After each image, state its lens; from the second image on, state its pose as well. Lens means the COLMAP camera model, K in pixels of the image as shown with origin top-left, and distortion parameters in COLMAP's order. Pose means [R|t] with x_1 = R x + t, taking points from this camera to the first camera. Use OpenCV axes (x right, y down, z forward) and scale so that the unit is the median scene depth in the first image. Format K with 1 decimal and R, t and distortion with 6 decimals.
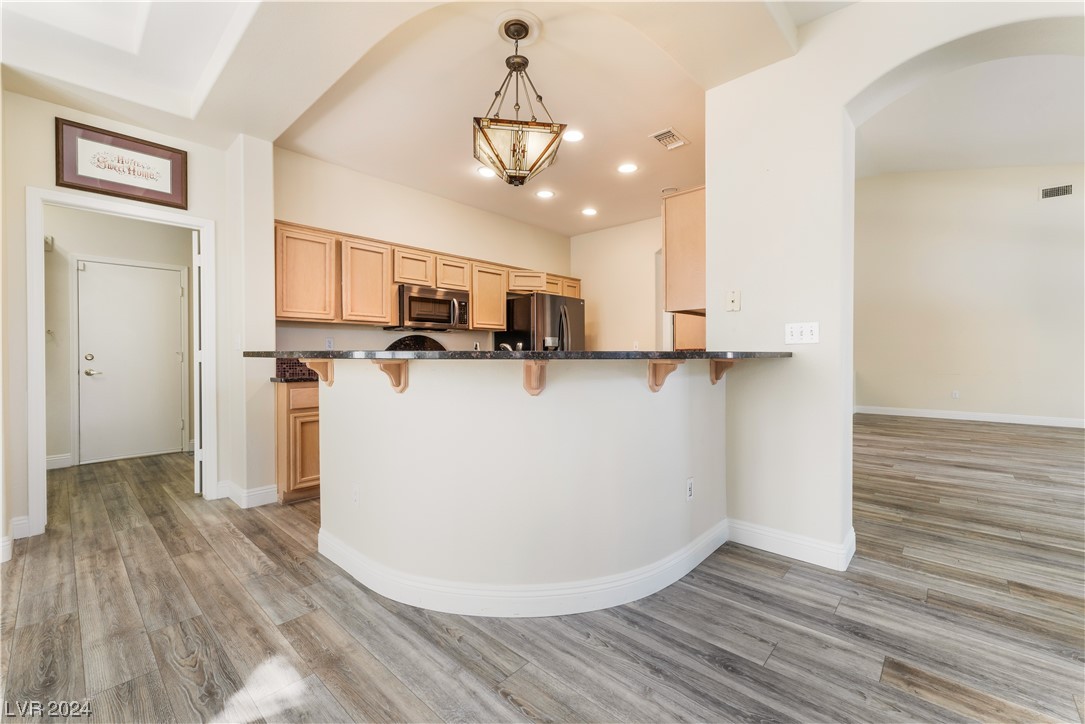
lens RADIAL K [[452.1, 0, 554.7], [0, 452.1, 352.2], [0, 0, 1]] dist [-0.002583, 0.001871]
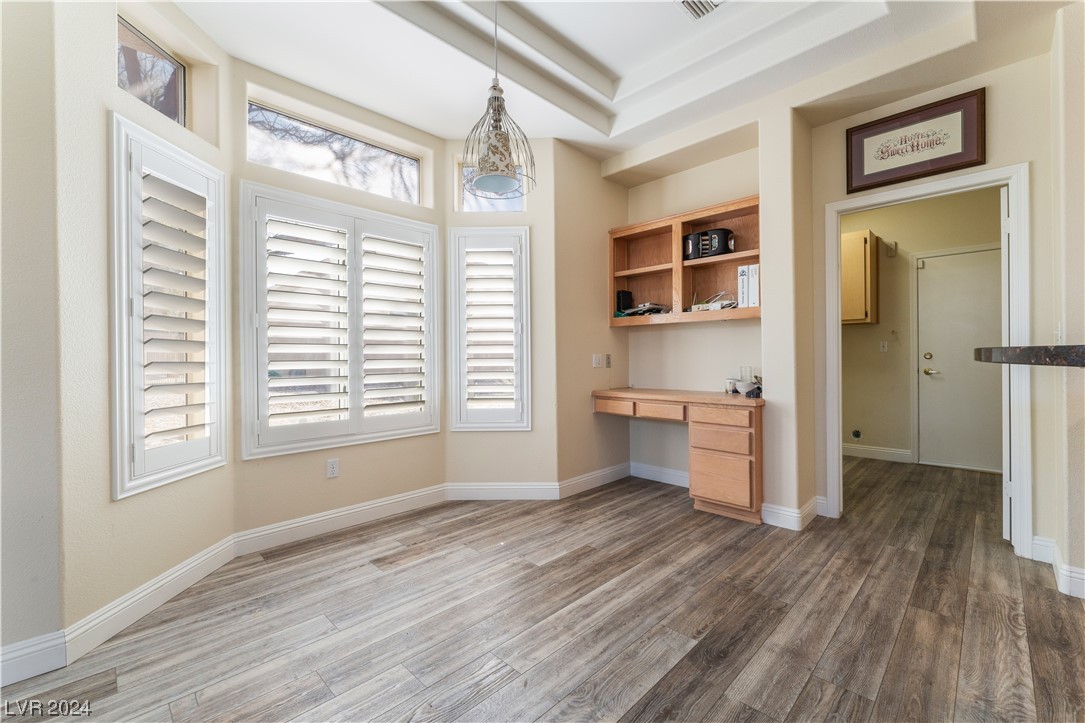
lens RADIAL K [[452.1, 0, 534.3], [0, 452.1, 363.2], [0, 0, 1]] dist [-0.002583, 0.001871]
pose [[-0.068696, 0.017216, -0.997489, 0.002417], [0.016165, 0.999739, 0.016142, -0.004281], [0.997507, -0.015016, -0.068956, 0.302952]]
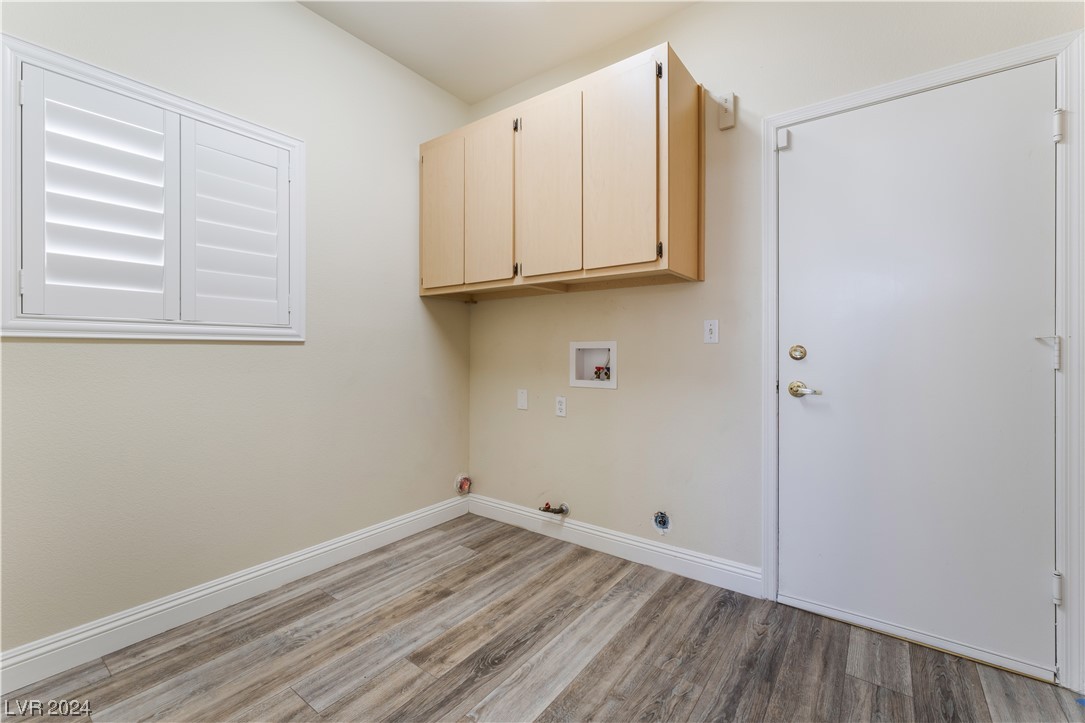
lens RADIAL K [[452.1, 0, 525.0], [0, 452.1, 354.7], [0, 0, 1]] dist [-0.002583, 0.001871]
pose [[0.058891, 0.019353, -0.998077, -0.867663], [0.009293, 0.999758, 0.019933, 0.002053], [0.998221, -0.010449, 0.058697, 1.001032]]
